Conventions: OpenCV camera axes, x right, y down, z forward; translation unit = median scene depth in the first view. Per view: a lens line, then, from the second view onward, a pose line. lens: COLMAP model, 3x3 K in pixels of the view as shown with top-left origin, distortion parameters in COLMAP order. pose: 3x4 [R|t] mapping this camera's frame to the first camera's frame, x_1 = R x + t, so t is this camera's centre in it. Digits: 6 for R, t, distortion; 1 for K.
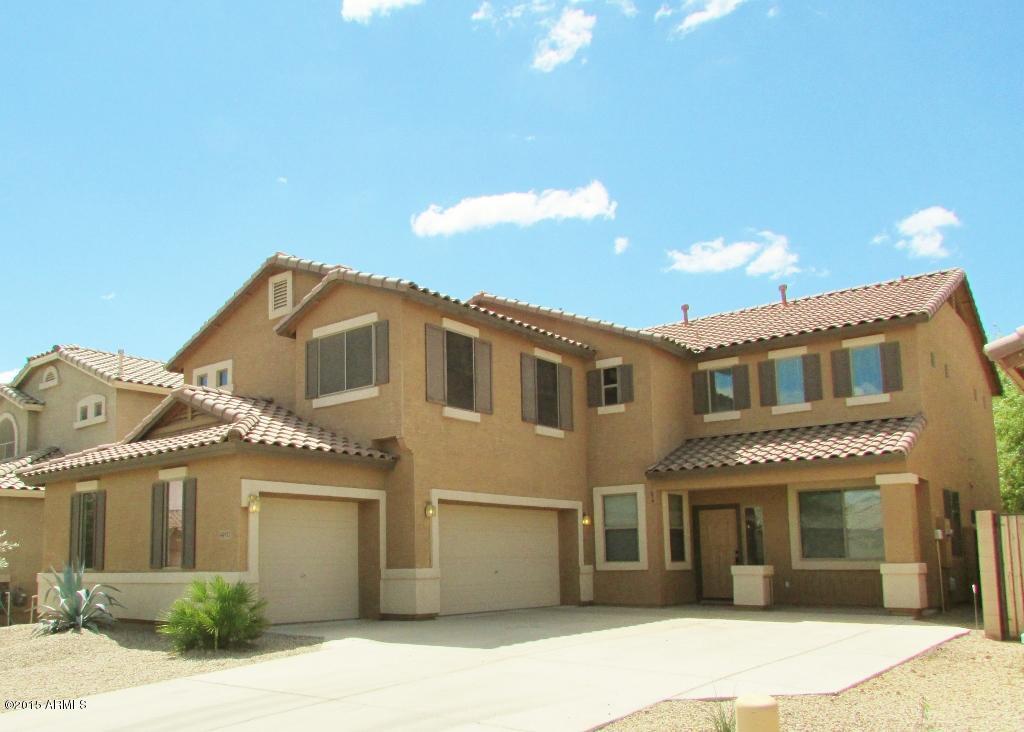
lens RADIAL K [[826.9, 0, 510.9], [0, 826.9, 458.7], [0, 0, 1]] dist [-0.032114, -0.000091]
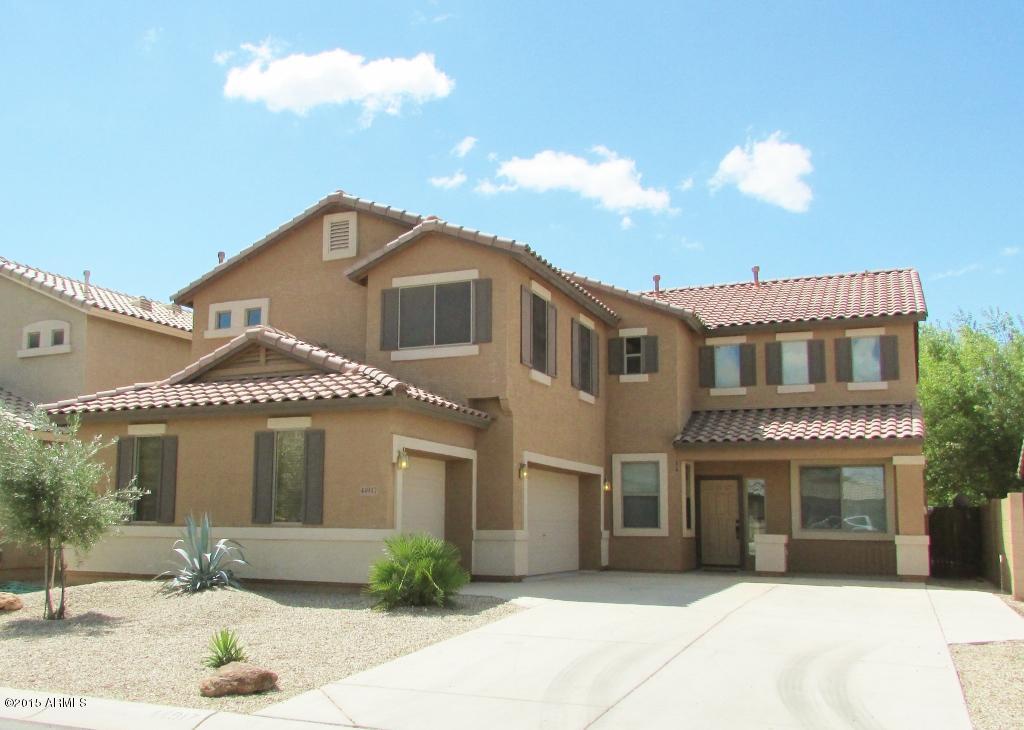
lens RADIAL K [[916.5, 0, 512.3], [0, 916.5, 415.1], [0, 0, 1]] dist [-0.031809, -0.002401]
pose [[0.965945, 0.055270, 0.252778, -0.331586], [-0.056011, 0.998421, -0.004269, -0.001122], [-0.252614, -0.010034, 0.967515, -0.059258]]
